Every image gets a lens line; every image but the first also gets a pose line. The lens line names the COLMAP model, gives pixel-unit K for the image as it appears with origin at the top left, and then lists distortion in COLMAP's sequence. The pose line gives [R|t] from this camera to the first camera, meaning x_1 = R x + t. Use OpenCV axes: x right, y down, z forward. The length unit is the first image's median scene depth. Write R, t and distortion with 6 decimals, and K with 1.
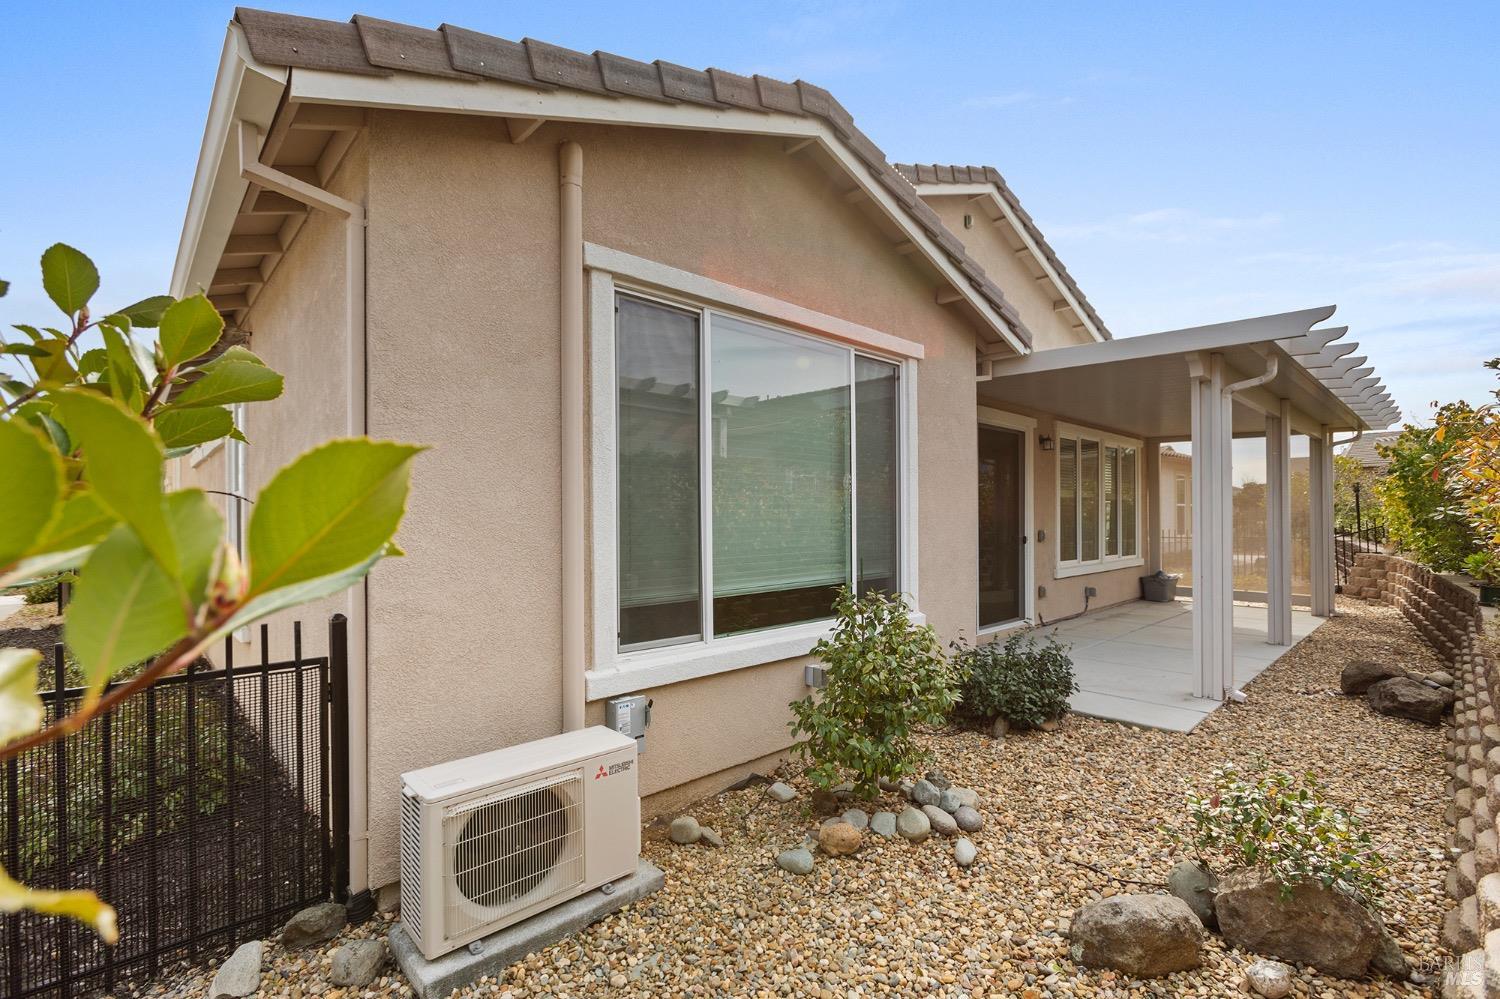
lens RADIAL K [[665.0, 0, 749.6], [0, 665.0, 521.8], [0, 0, 1]] dist [-0.000710, 0.000200]
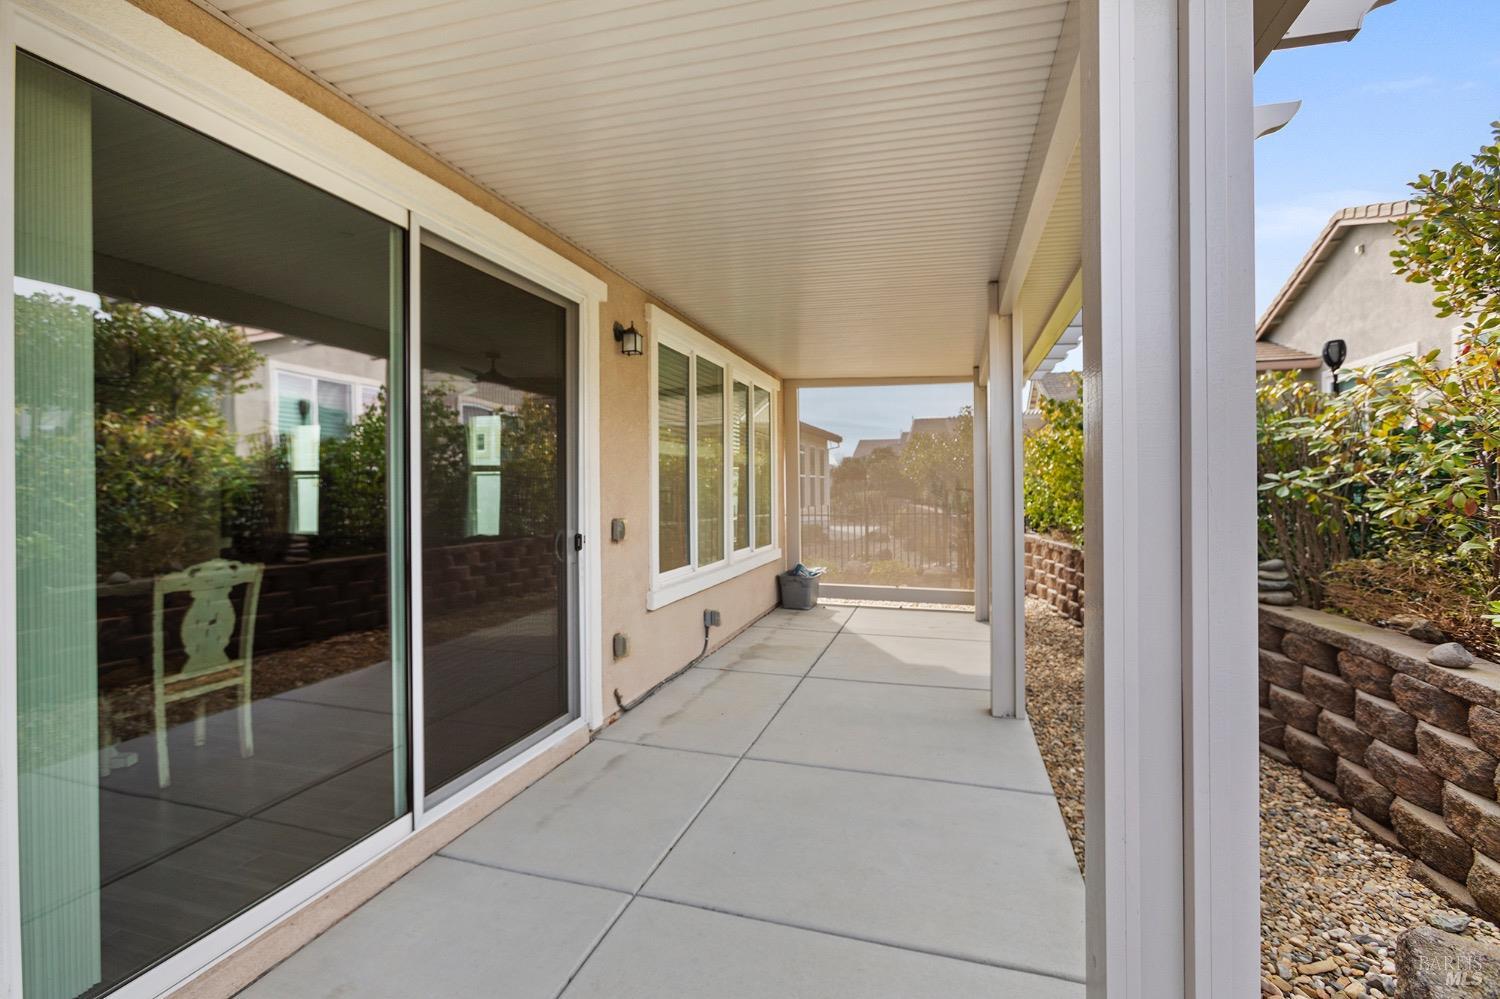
lens RADIAL K [[657.0, 0, 745.0], [0, 657.0, 482.8], [0, 0, 1]] dist [0.000516, 0.000144]
pose [[0.870623, 0.004482, 0.491931, 0.250383], [0.003104, 0.999889, -0.014603, -0.005234], [-0.491941, 0.014241, 0.870512, 0.475250]]
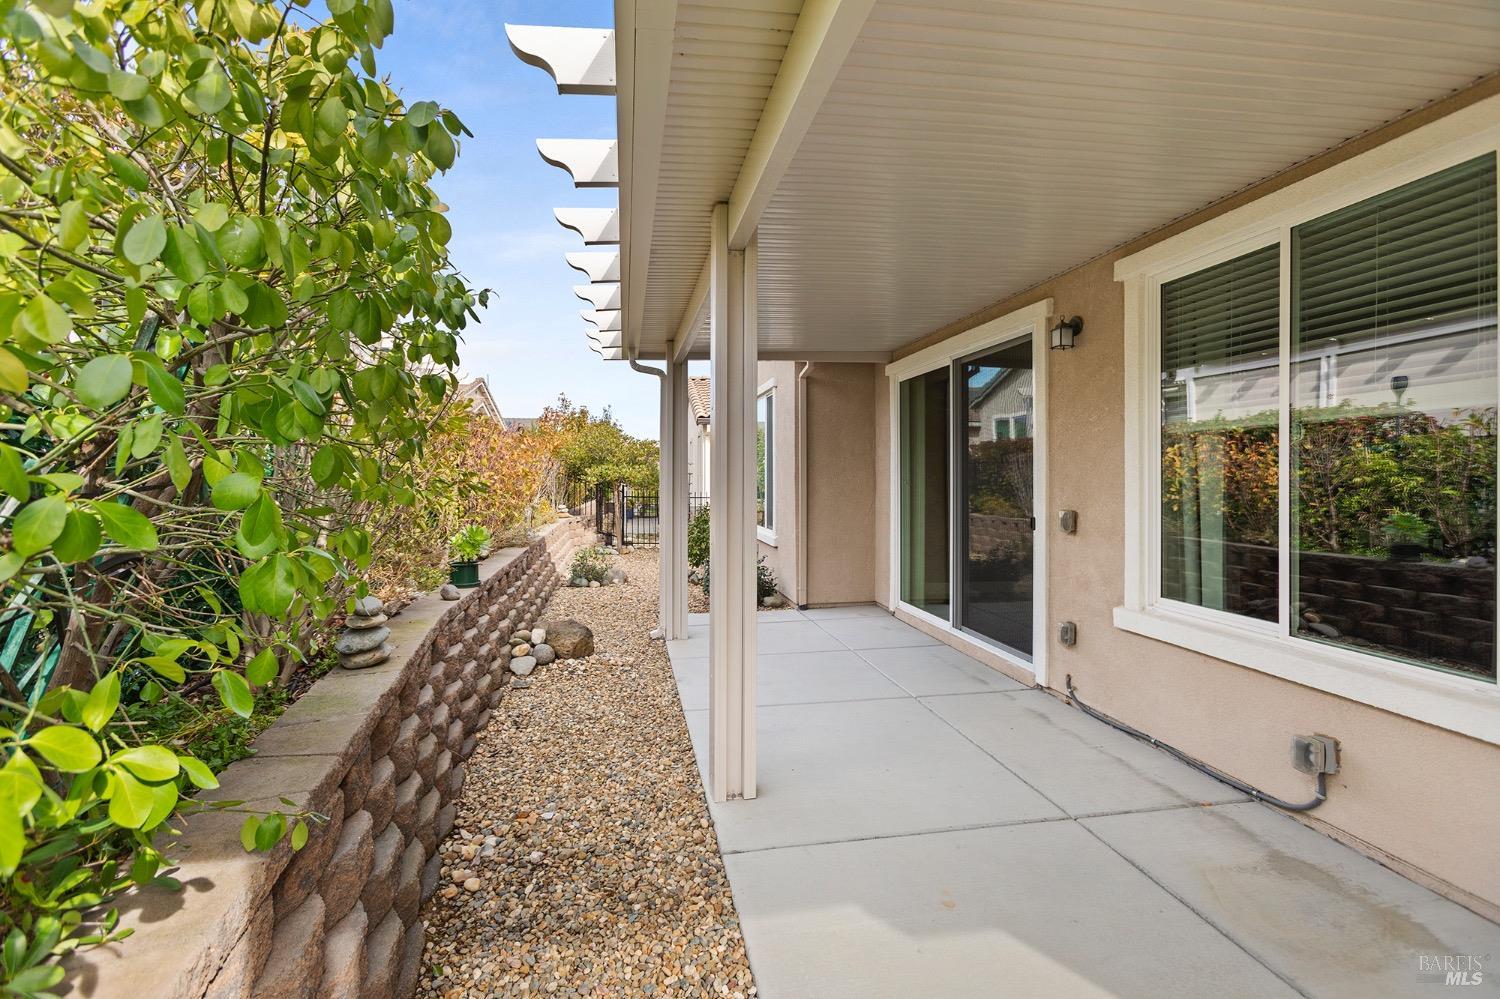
lens RADIAL K [[668.0, 0, 747.3], [0, 668.0, 484.9], [0, 0, 1]] dist [-0.002831, 0.000666]
pose [[-0.541071, 0.008427, -0.840934, 0.870763], [-0.003922, 0.999914, 0.012544, -0.009823], [0.840967, 0.010086, -0.540992, 0.941802]]
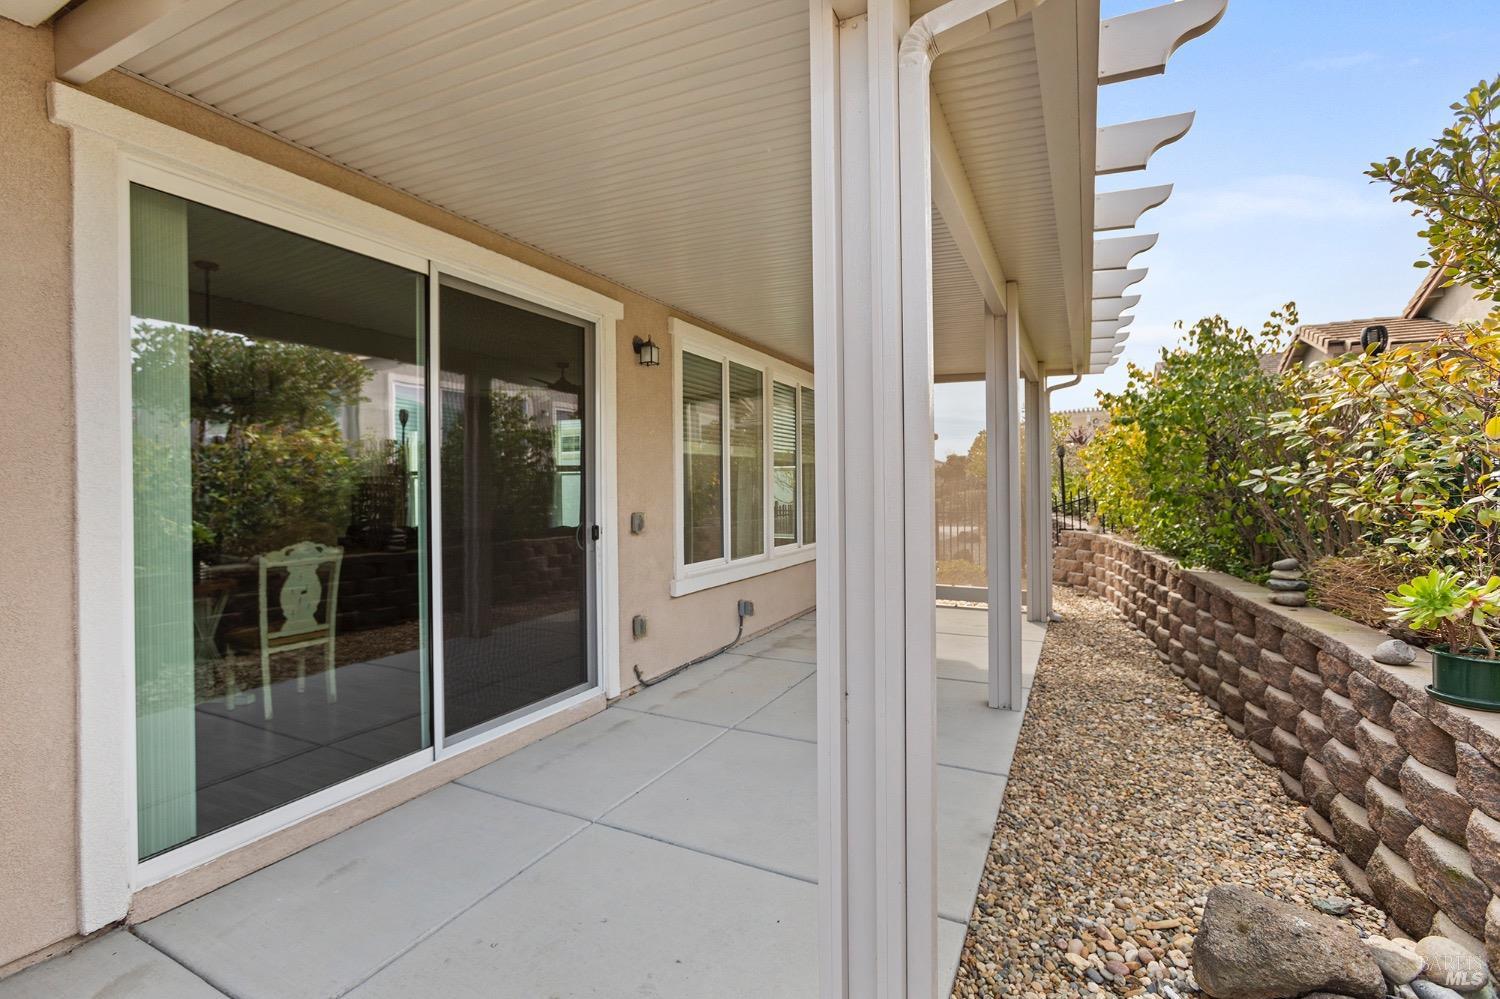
lens RADIAL K [[668.0, 0, 747.3], [0, 668.0, 484.9], [0, 0, 1]] dist [-0.002831, 0.000666]
pose [[0.938920, 0.000709, 0.344136, 0.296238], [0.003187, 0.999937, -0.010753, -0.003200], [-0.344122, 0.011193, 0.938858, 0.406407]]
